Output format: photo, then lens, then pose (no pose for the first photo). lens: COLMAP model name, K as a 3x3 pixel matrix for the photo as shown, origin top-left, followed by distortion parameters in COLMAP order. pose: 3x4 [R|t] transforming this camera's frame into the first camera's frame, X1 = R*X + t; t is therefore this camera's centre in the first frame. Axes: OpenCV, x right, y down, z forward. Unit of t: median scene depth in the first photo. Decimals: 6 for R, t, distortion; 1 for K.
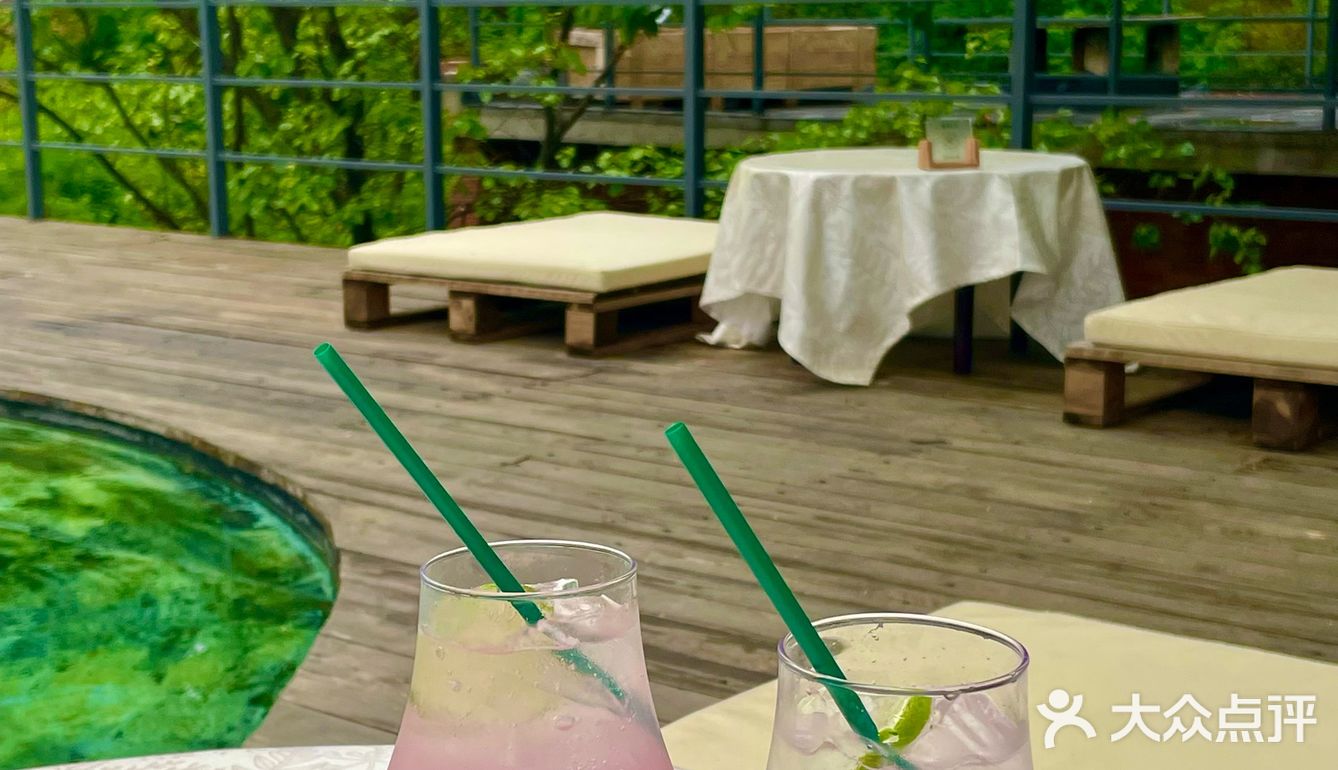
lens RADIAL K [[2119.6, 0, 677.6], [0, 2119.6, 386.6], [0, 0, 1]] dist [0.124212, 0.000000]
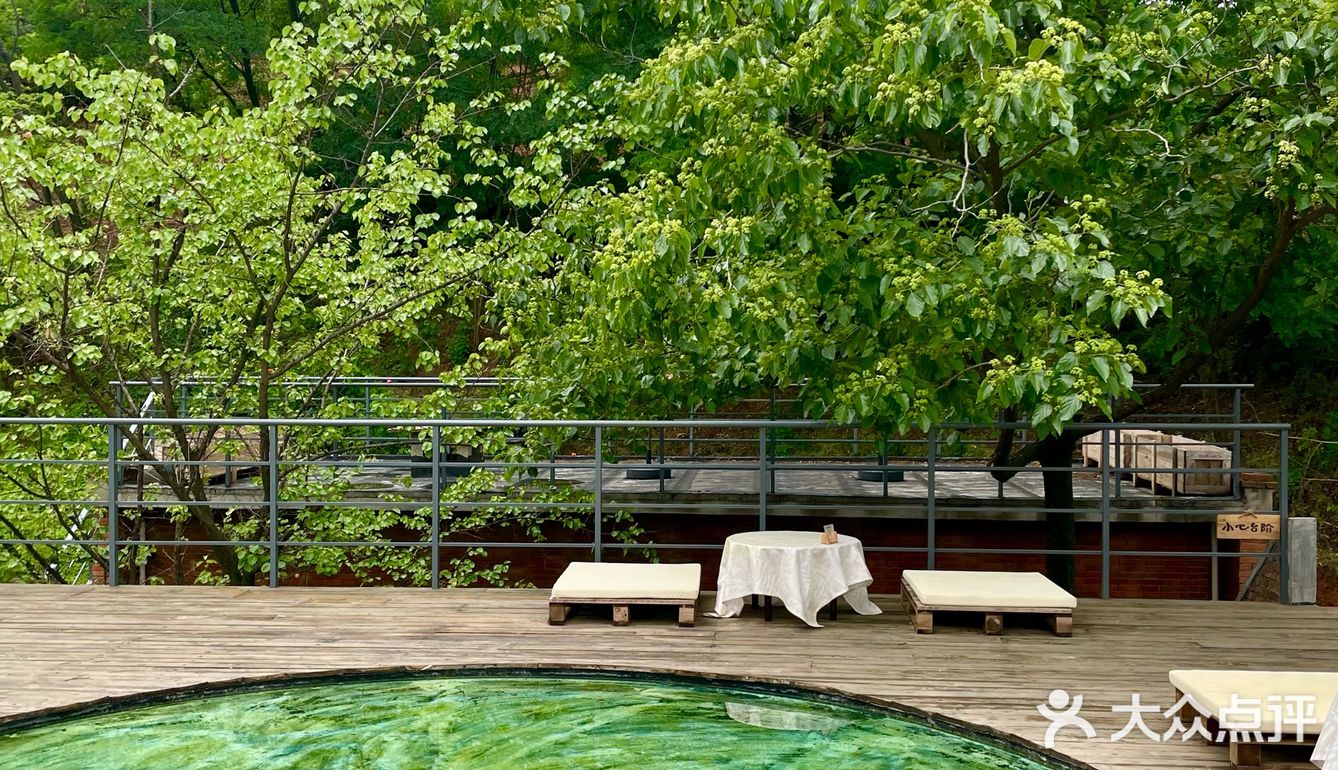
lens RADIAL K [[1437.0, 0, 666.6], [0, 1437.0, 386.2], [0, 0, 1]] dist [0.093823, 0.000000]
pose [[0.838674, -0.003340, 0.544623, -1.220782], [0.090265, 0.987004, -0.132948, -0.087564], [-0.537101, 0.160661, 0.828076, -0.506942]]
